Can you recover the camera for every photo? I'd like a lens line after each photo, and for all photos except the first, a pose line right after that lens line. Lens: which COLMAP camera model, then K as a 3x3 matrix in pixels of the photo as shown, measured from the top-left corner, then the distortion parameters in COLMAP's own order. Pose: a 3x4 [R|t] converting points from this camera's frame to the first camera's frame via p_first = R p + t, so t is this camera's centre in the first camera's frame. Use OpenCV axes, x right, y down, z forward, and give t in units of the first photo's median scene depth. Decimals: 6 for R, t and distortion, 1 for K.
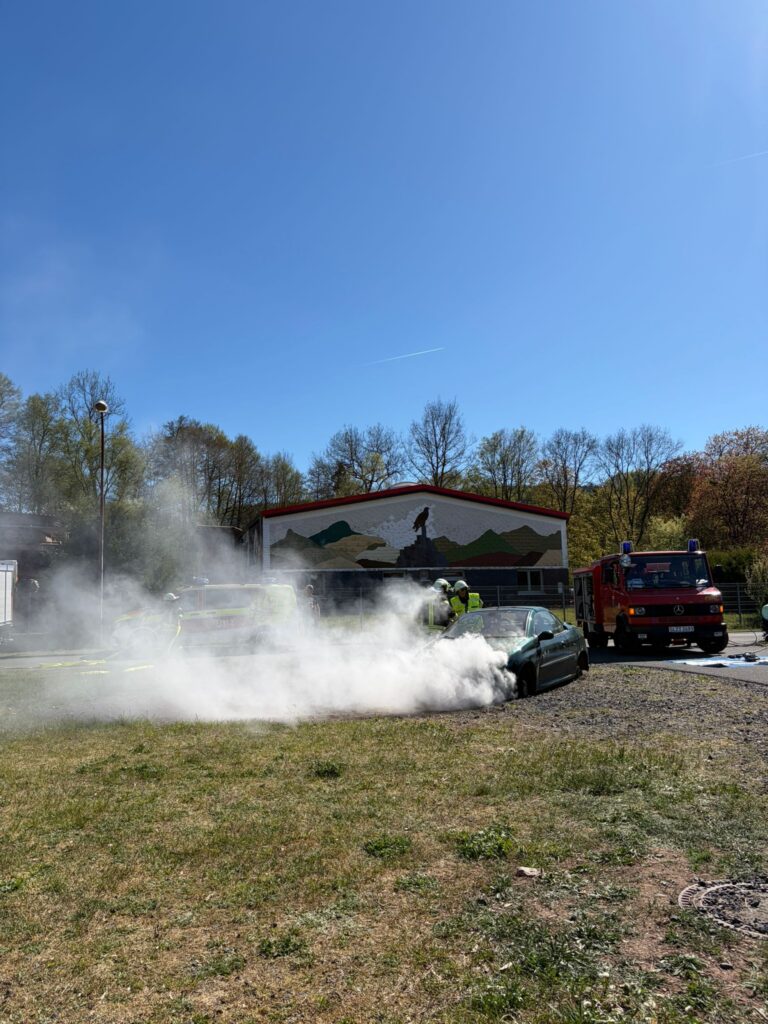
lens RADIAL K [[776.7, 0, 384.0], [0, 776.7, 520.1], [0, 0, 1]] dist [0.040287, -0.048545]
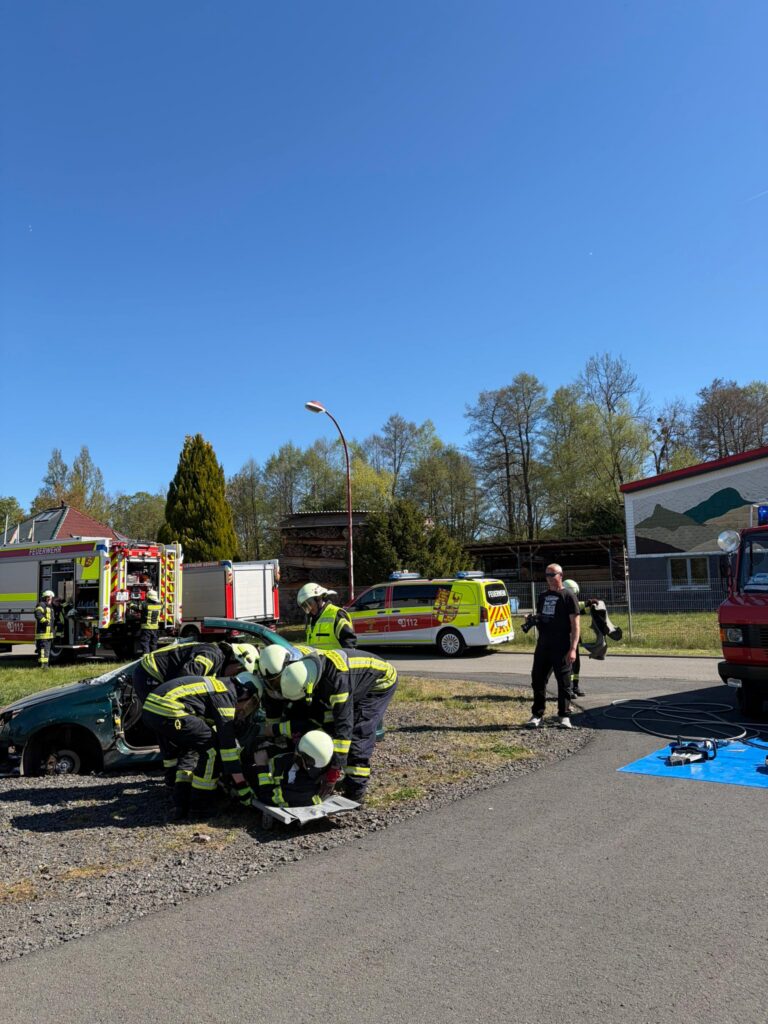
lens RADIAL K [[776.7, 0, 376.3], [0, 776.7, 504.8], [0, 0, 1]] dist [0.040287, -0.048545]
pose [[0.700046, -0.077520, -0.709877, 0.104133], [0.082328, 0.996223, -0.027602, 0.004238], [0.709336, -0.039121, 0.703784, 0.083582]]
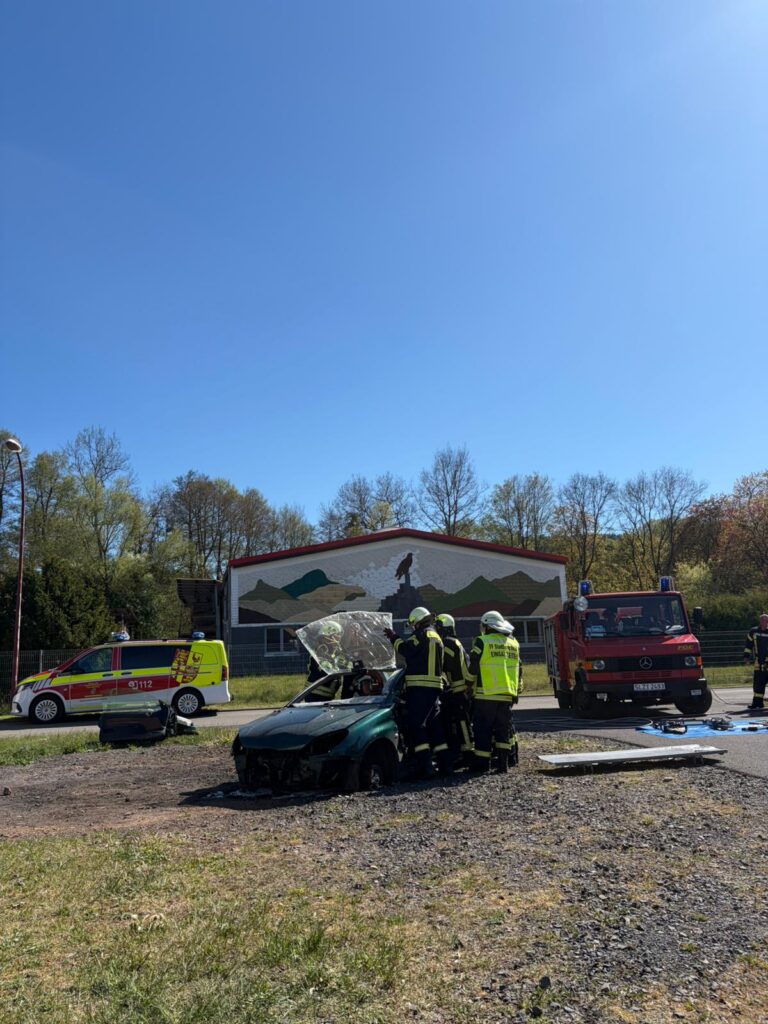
lens RADIAL K [[776.7, 0, 374.5], [0, 776.7, 514.8], [0, 0, 1]] dist [0.040287, -0.048545]
pose [[0.998404, -0.023416, -0.051398, 0.026413], [0.019451, 0.996893, -0.076332, 0.003280], [0.053026, 0.075210, 0.995757, 0.030018]]
